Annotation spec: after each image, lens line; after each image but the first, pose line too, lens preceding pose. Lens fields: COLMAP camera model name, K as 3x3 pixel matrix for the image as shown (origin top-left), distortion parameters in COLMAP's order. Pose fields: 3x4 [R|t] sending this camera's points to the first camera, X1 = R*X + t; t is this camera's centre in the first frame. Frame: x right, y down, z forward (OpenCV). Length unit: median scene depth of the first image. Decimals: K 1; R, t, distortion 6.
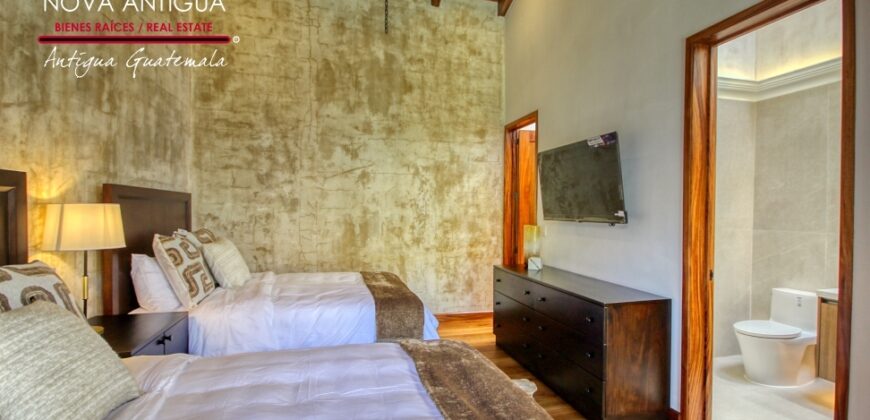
lens RADIAL K [[401.5, 0, 440.3], [0, 401.5, 213.5], [0, 0, 1]] dist [-0.000144, 0.000444]
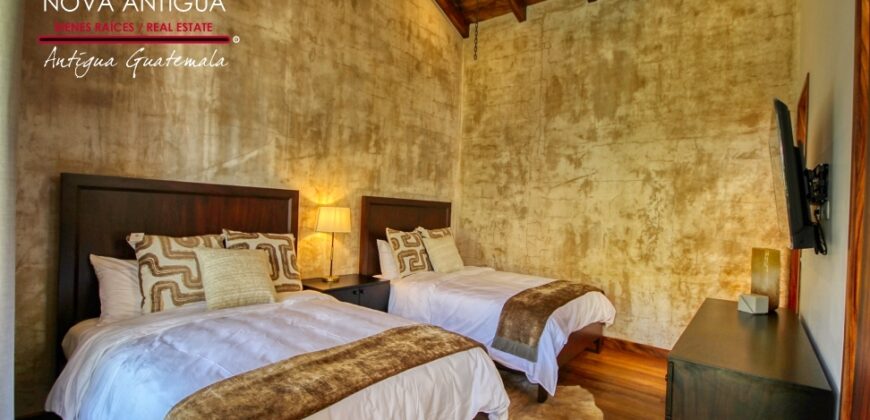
lens RADIAL K [[401.5, 0, 440.3], [0, 401.5, 213.5], [0, 0, 1]] dist [-0.000144, 0.000444]
pose [[0.598965, 0.018943, -0.800551, 0.386362], [-0.043066, 0.999035, -0.008582, -0.000051], [0.799617, 0.039617, 0.599203, 0.138740]]
